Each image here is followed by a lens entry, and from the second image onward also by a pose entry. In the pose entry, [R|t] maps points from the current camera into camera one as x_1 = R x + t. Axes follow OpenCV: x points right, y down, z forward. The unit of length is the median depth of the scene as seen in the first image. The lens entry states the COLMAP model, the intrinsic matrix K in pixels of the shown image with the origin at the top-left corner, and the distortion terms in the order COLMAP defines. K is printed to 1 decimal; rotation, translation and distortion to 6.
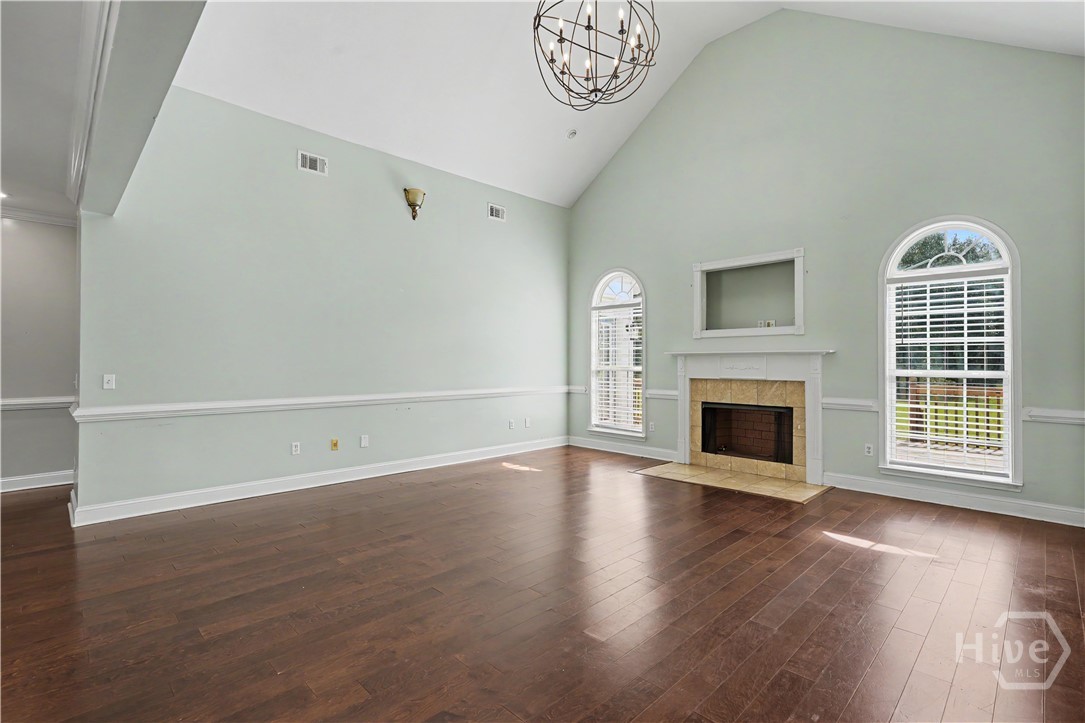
lens RADIAL K [[503.4, 0, 543.9], [0, 503.4, 357.3], [0, 0, 1]] dist [-0.004654, -0.000184]
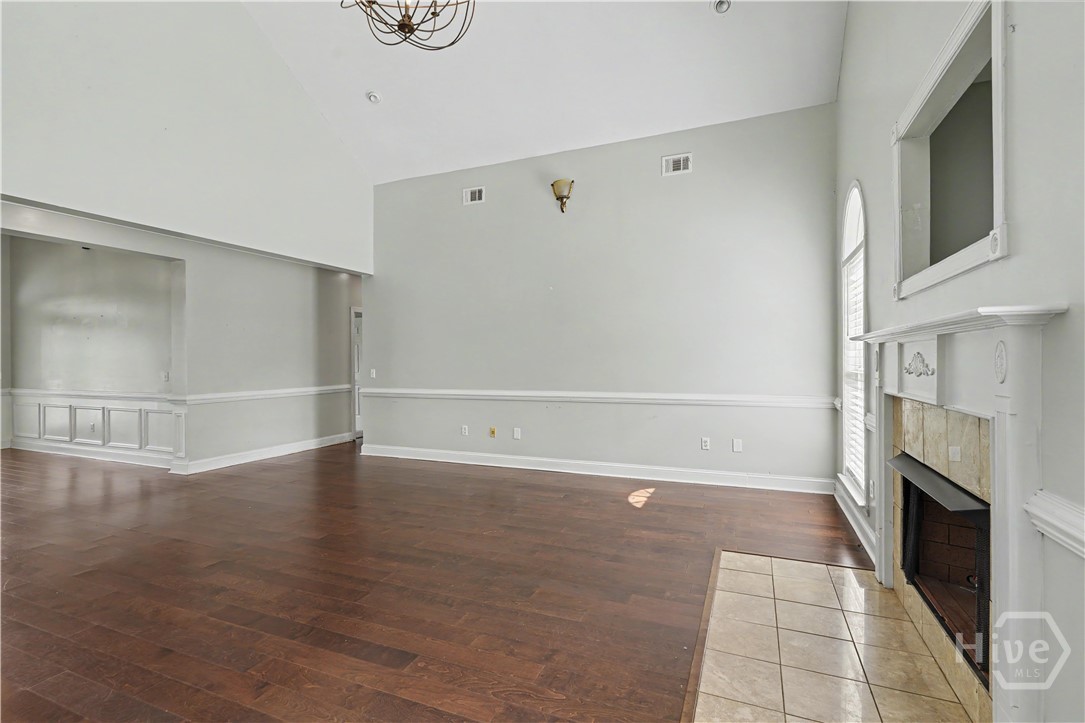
lens RADIAL K [[503.4, 0, 539.2], [0, 503.4, 360.4], [0, 0, 1]] dist [-0.004654, -0.000184]
pose [[0.375330, -0.004456, -0.926880, 0.596971], [0.019083, 0.999814, 0.002921, 0.006422], [0.926695, -0.018784, 0.375345, 0.573632]]
